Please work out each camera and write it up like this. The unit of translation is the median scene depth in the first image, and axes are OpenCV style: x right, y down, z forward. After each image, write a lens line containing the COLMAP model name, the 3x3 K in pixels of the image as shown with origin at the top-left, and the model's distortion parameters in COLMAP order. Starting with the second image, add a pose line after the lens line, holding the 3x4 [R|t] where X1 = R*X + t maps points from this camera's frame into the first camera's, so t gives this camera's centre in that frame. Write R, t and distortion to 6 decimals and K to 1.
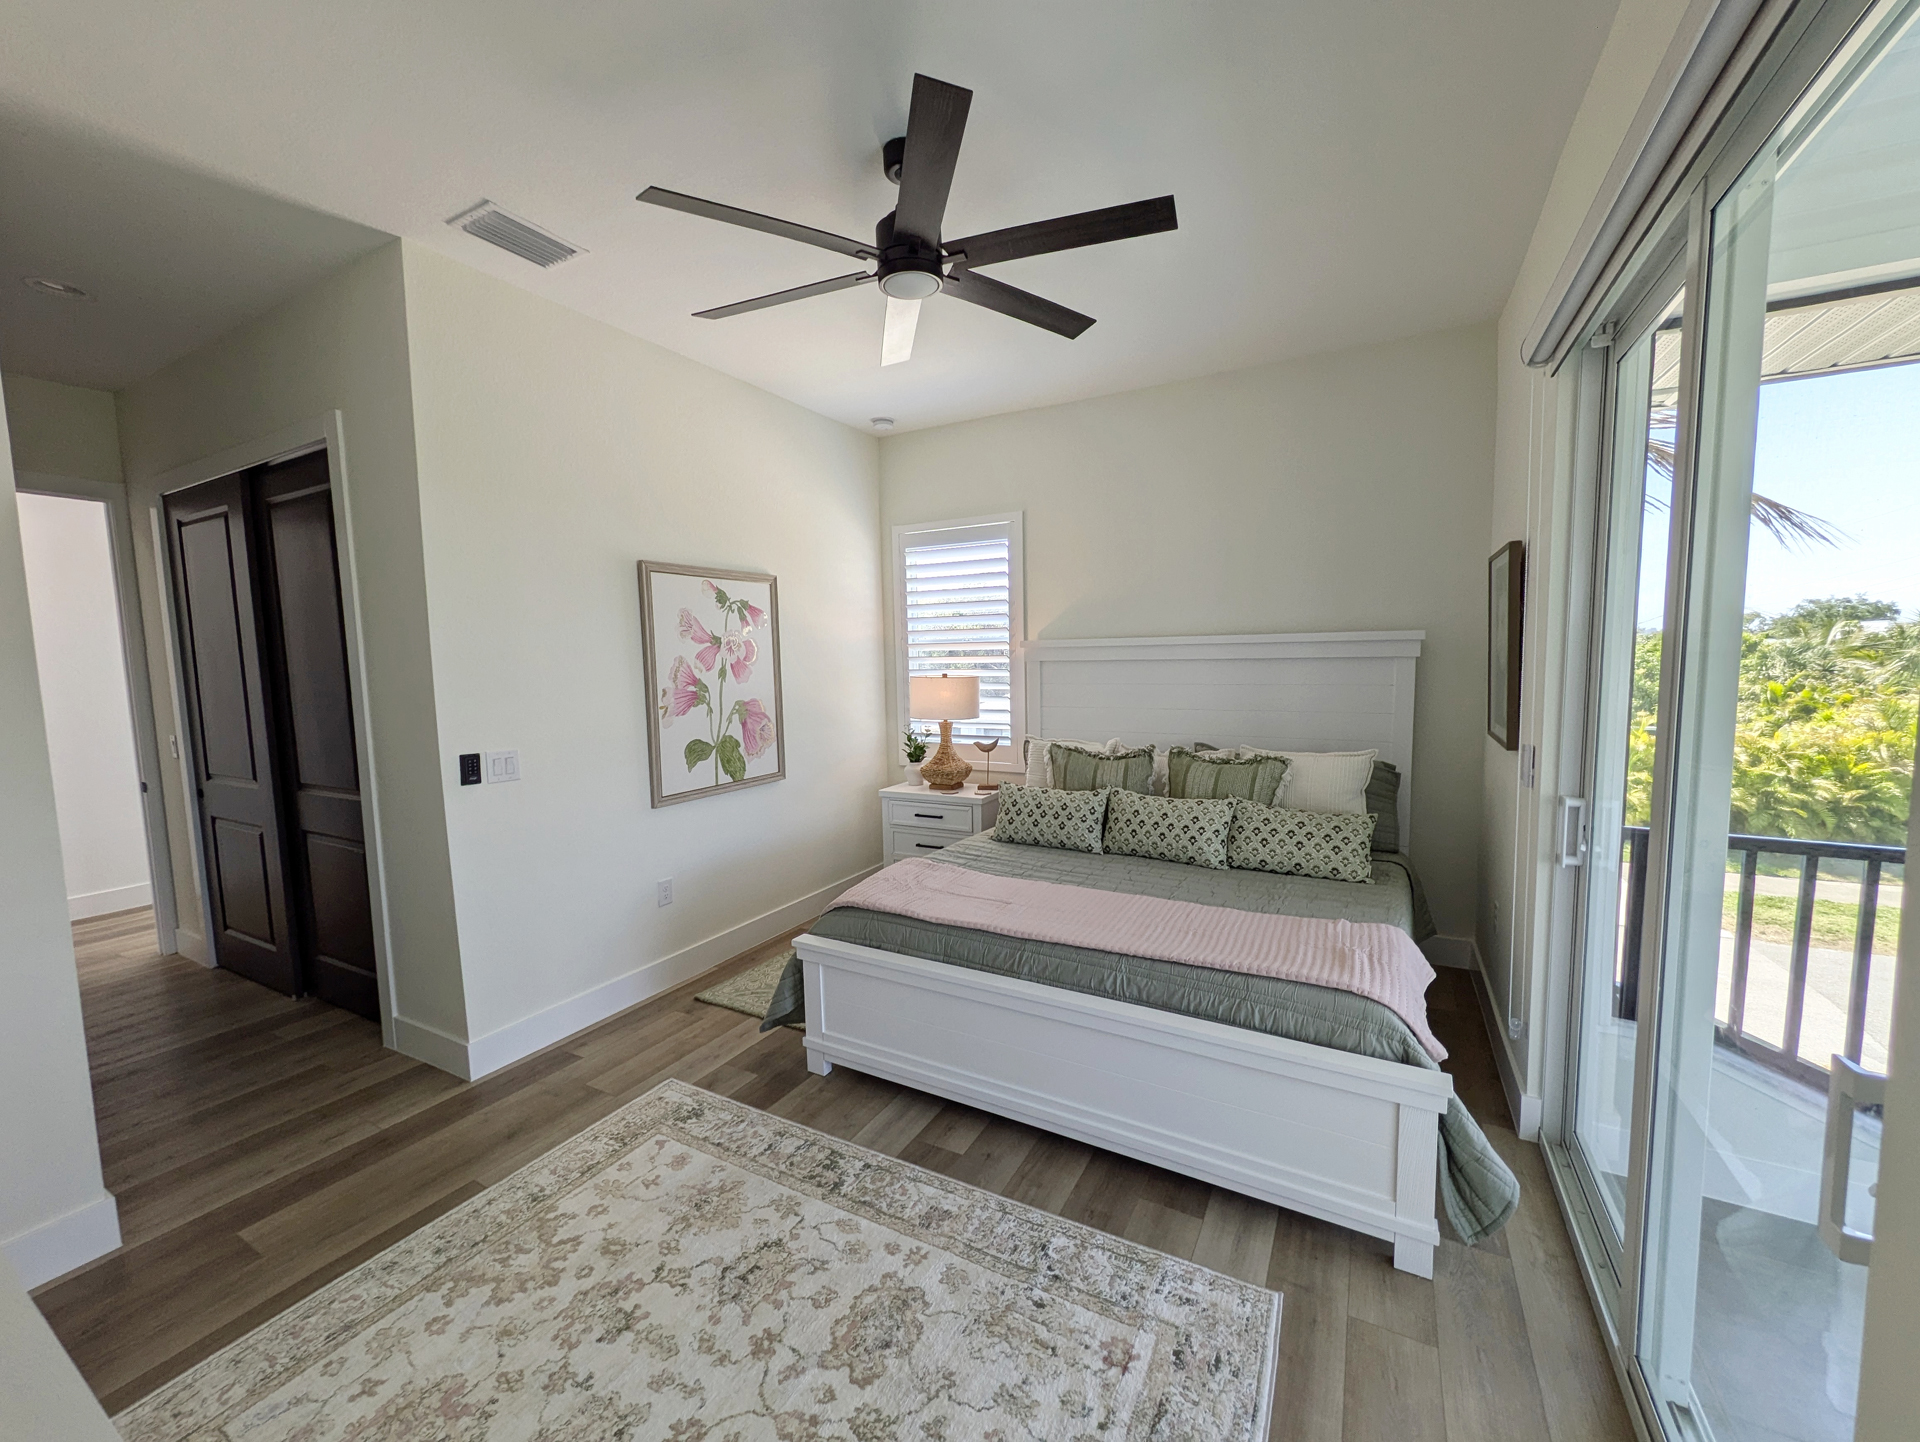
lens RADIAL K [[756.6, 0, 954.3], [0, 756.6, 717.0], [0, 0, 1]] dist [0.000792, -0.000391]
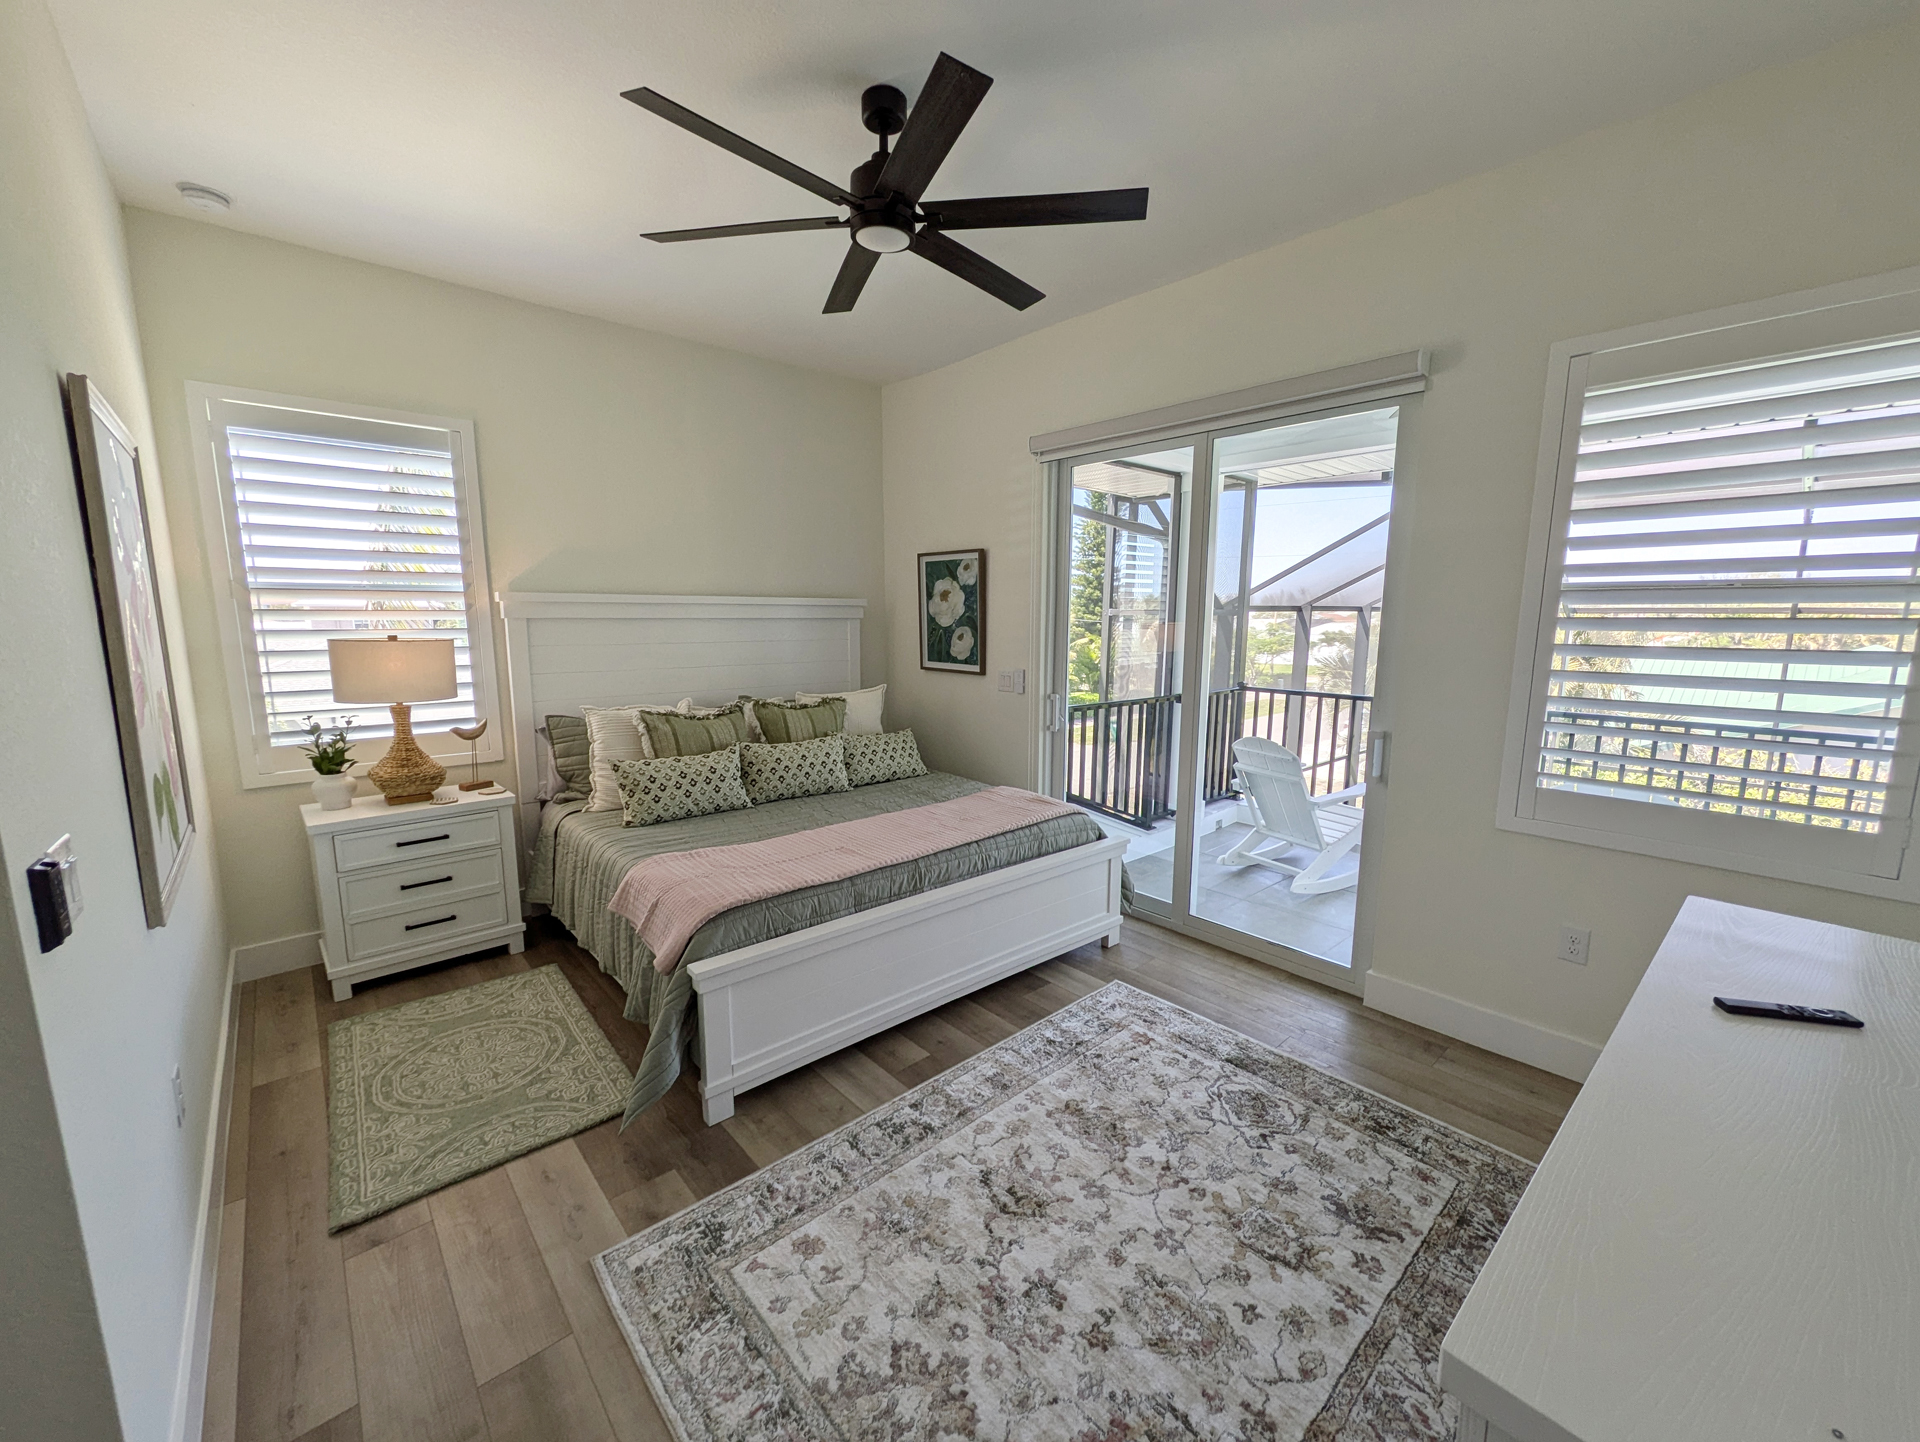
lens RADIAL K [[756.6, 0, 961.1], [0, 756.6, 730.1], [0, 0, 1]] dist [0.000792, -0.000391]
pose [[0.334370, -0.128808, 0.933598, -0.674380], [0.067875, 0.991335, 0.112464, -0.019863], [-0.939995, 0.025763, 0.340215, 0.387915]]
